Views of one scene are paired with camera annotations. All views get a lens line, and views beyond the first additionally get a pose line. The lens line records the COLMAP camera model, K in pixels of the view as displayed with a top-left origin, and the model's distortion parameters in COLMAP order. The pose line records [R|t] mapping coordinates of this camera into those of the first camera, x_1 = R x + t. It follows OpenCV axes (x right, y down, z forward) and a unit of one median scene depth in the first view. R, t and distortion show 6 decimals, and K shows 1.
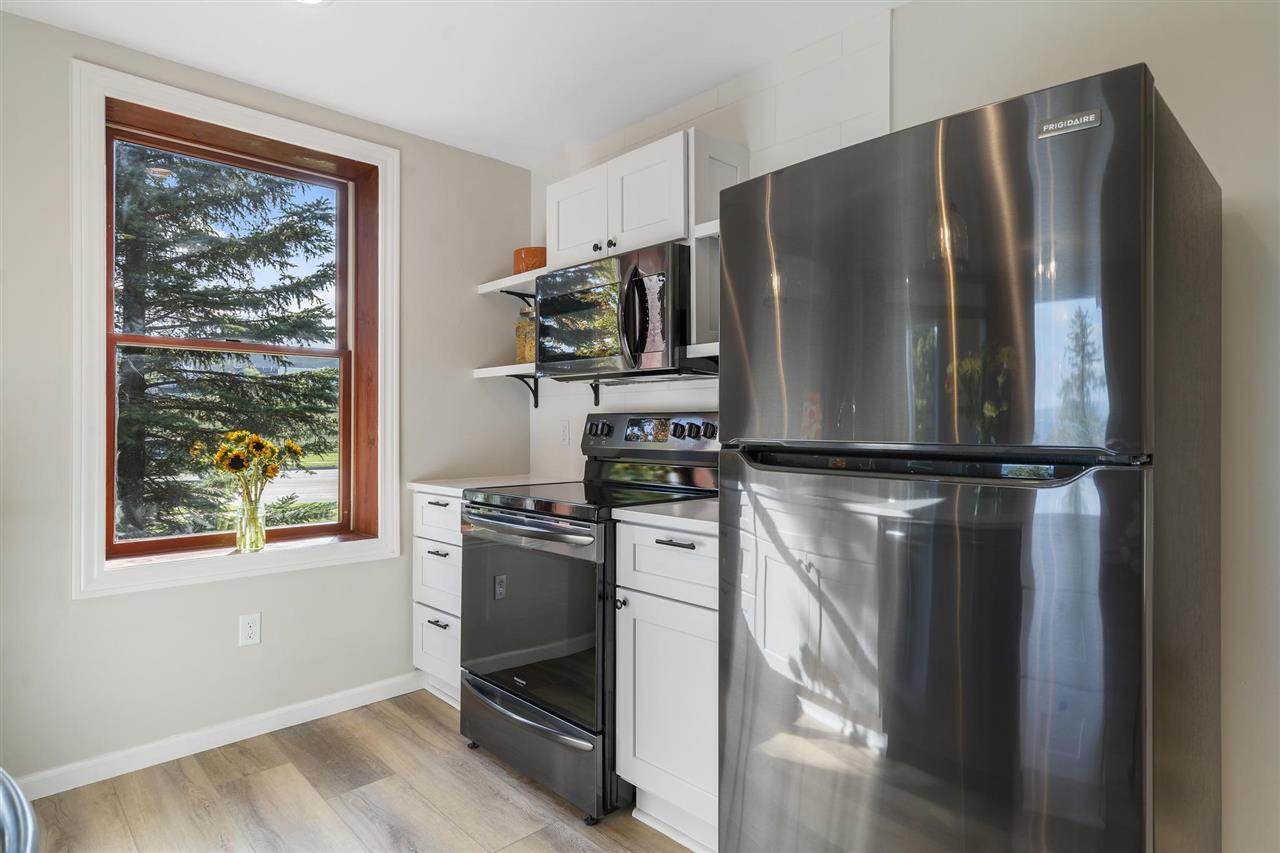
lens RADIAL K [[686.6, 0, 642.2], [0, 686.6, 426.4], [0, 0, 1]] dist [0.004529, 0.000935]
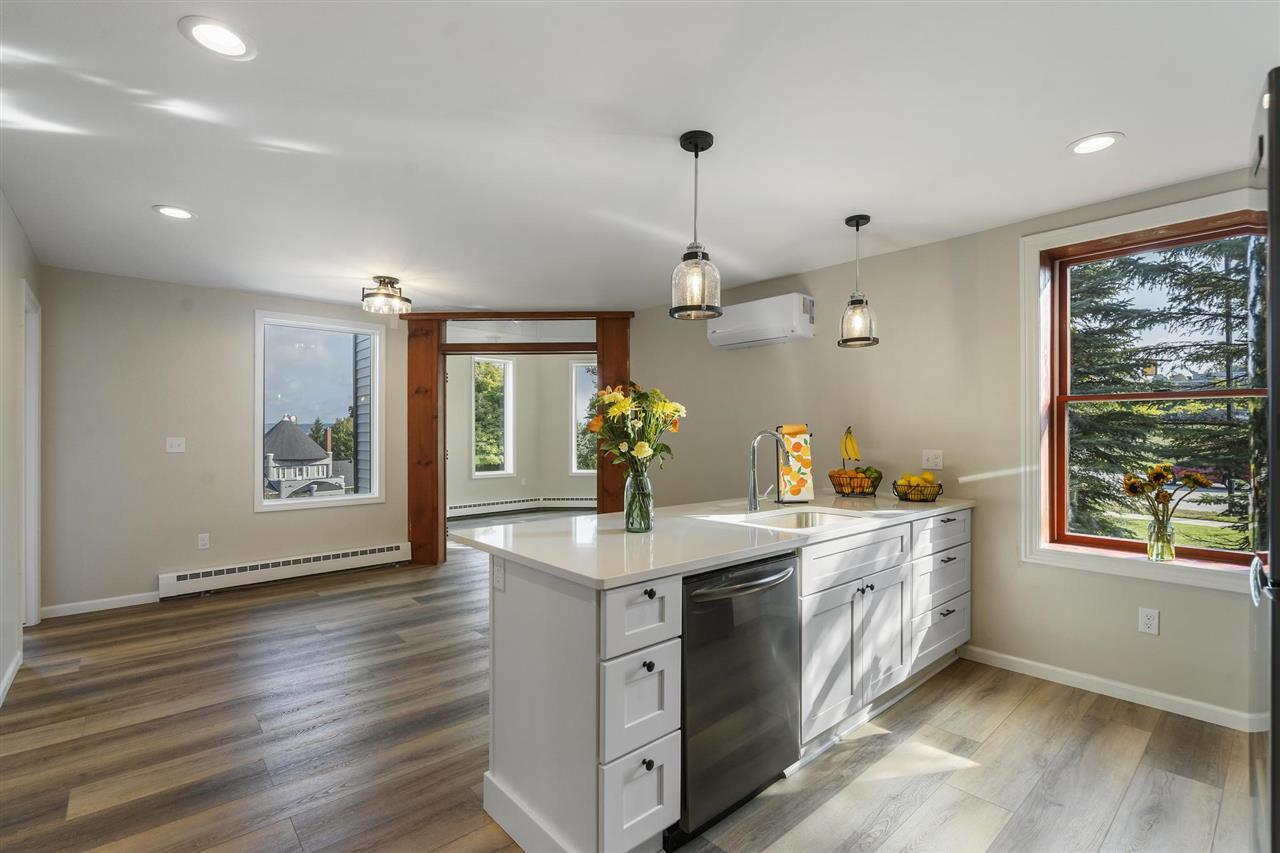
lens RADIAL K [[588.5, 0, 638.2], [0, 588.5, 433.6], [0, 0, 1]] dist [-0.002951, 0.000684]
pose [[-0.046684, -0.000070, -0.998910, 0.607959], [0.003405, 0.999994, -0.000230, -0.057948], [0.998904, -0.003412, -0.046683, 0.125283]]
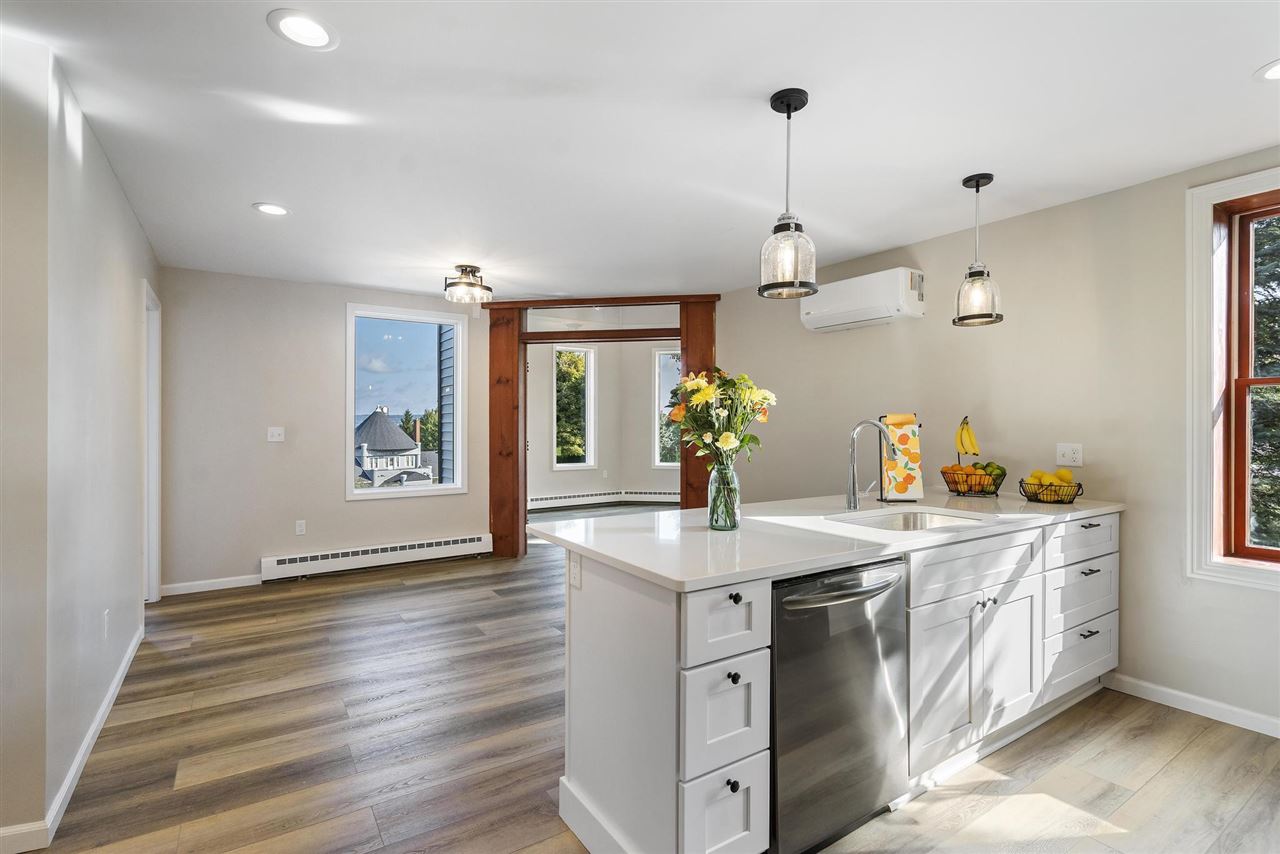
lens RADIAL K [[615.9, 0, 636.2], [0, 615.9, 425.6], [0, 0, 1]] dist [-0.000430, 0.001272]
pose [[-0.189377, 0.000541, -0.981904, 0.581429], [0.001437, 0.999999, 0.000274, -0.054861], [0.981903, -0.001359, -0.189378, 0.127430]]
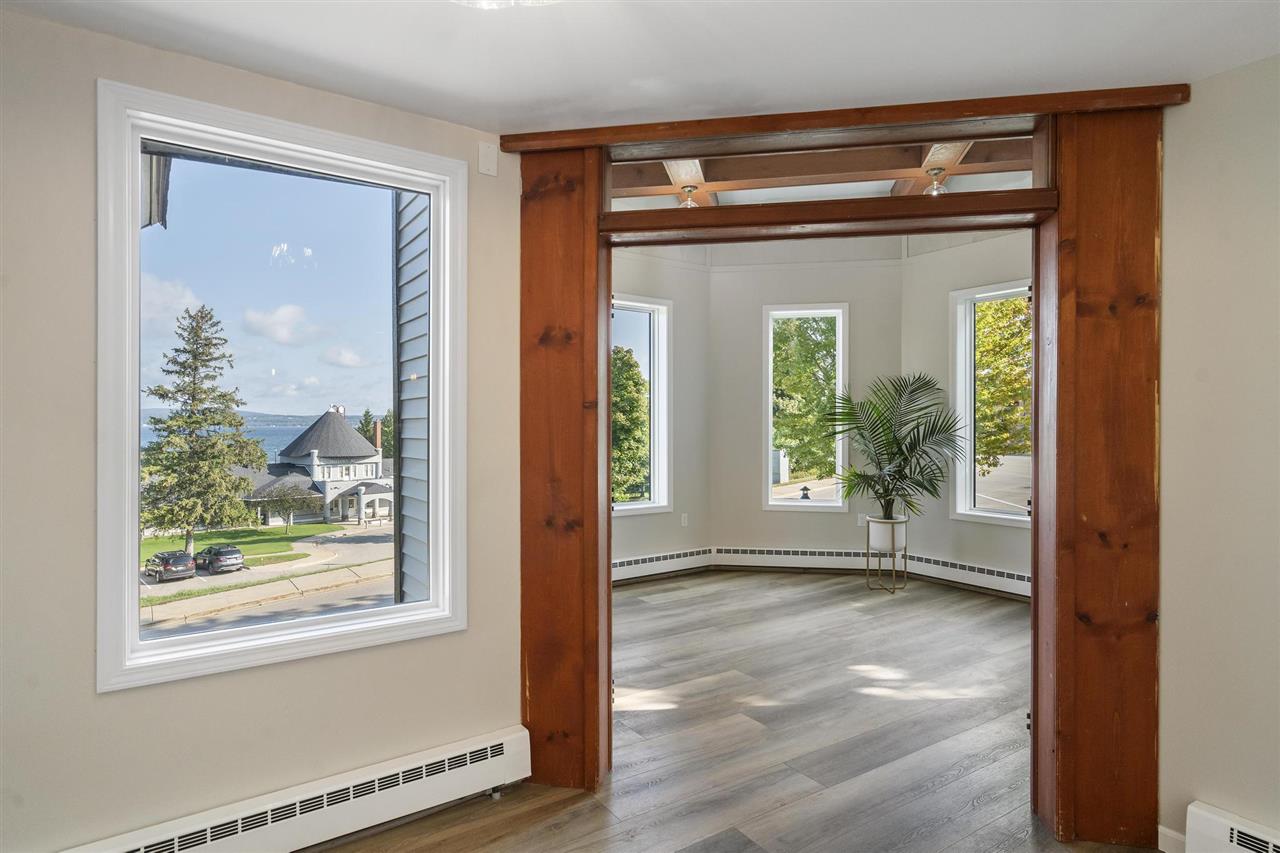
lens RADIAL K [[686.6, 0, 636.9], [0, 686.6, 430.8], [0, 0, 1]] dist [0.004529, 0.000935]
pose [[-0.172769, 0.005607, -0.984946, -0.850358], [0.001625, 0.999984, 0.005408, -0.097668], [0.984961, -0.000666, -0.172775, -0.632455]]
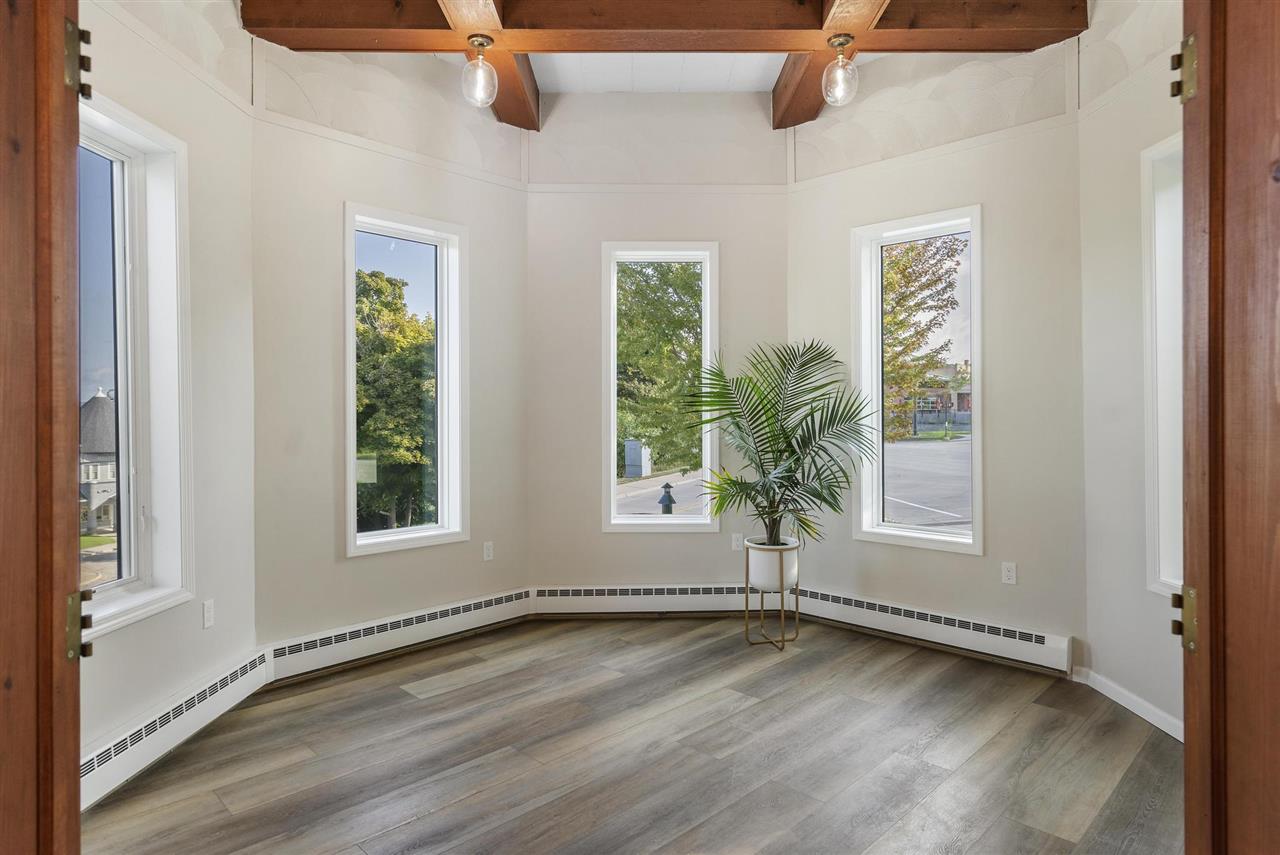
lens RADIAL K [[738.1, 0, 641.1], [0, 738.1, 413.5], [0, 0, 1]] dist [-0.004050, -0.001212]
pose [[0.027501, -0.000829, -0.999621, -1.610765], [0.004515, 0.999990, -0.000705, -0.096863], [0.999612, -0.004494, 0.027505, -0.554244]]
